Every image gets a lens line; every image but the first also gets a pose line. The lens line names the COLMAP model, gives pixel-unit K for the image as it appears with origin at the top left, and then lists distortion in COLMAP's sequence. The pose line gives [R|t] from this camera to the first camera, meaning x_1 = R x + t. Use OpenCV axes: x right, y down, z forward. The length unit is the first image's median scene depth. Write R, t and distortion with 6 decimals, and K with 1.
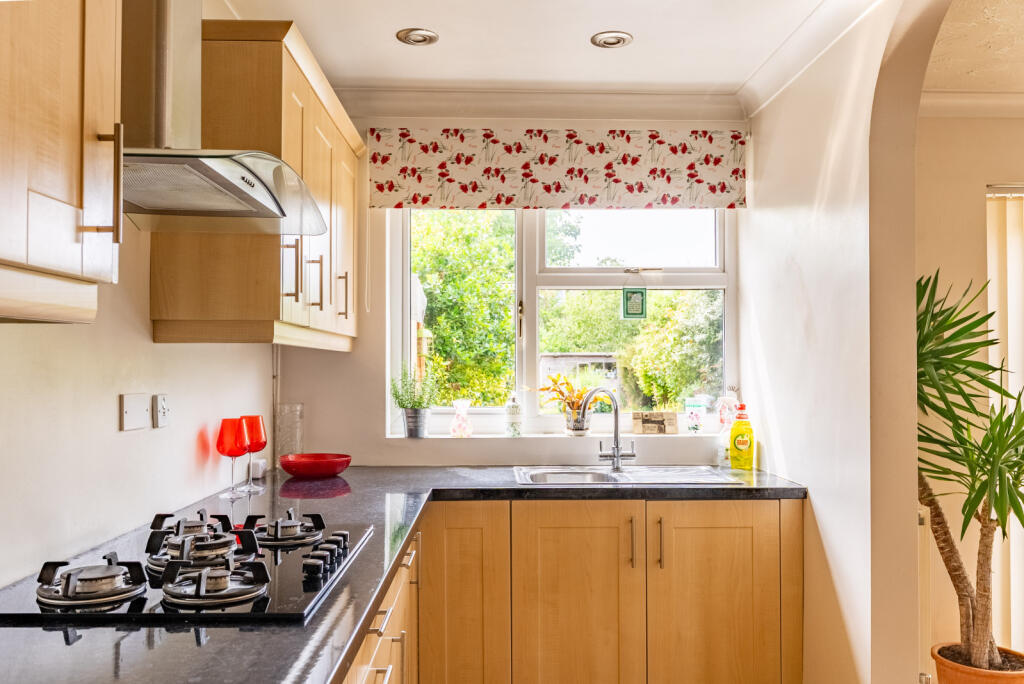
lens RADIAL K [[792.5, 0, 515.7], [0, 792.5, 363.6], [0, 0, 1]] dist [0.005163, -0.107843]
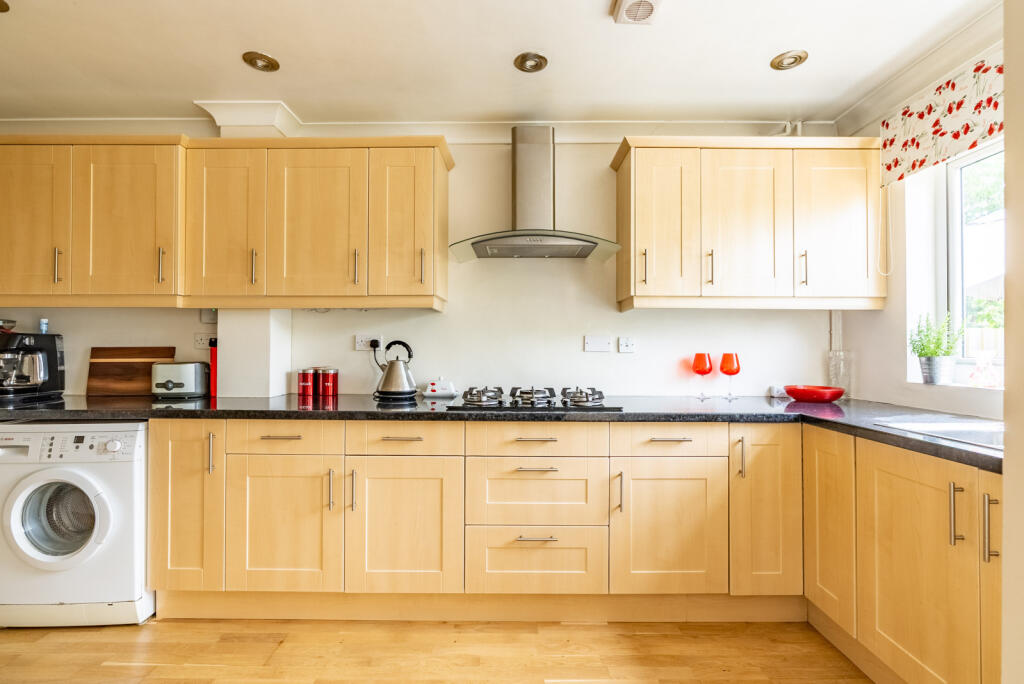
lens RADIAL K [[472.8, 0, 517.8], [0, 472.8, 343.6], [0, 0, 1]] dist [-0.002395, 0.000183]
pose [[-0.031645, -0.007513, -0.999471, 0.543305], [0.002462, 0.999968, -0.007595, 0.043076], [0.999496, -0.002701, -0.031626, 0.470417]]
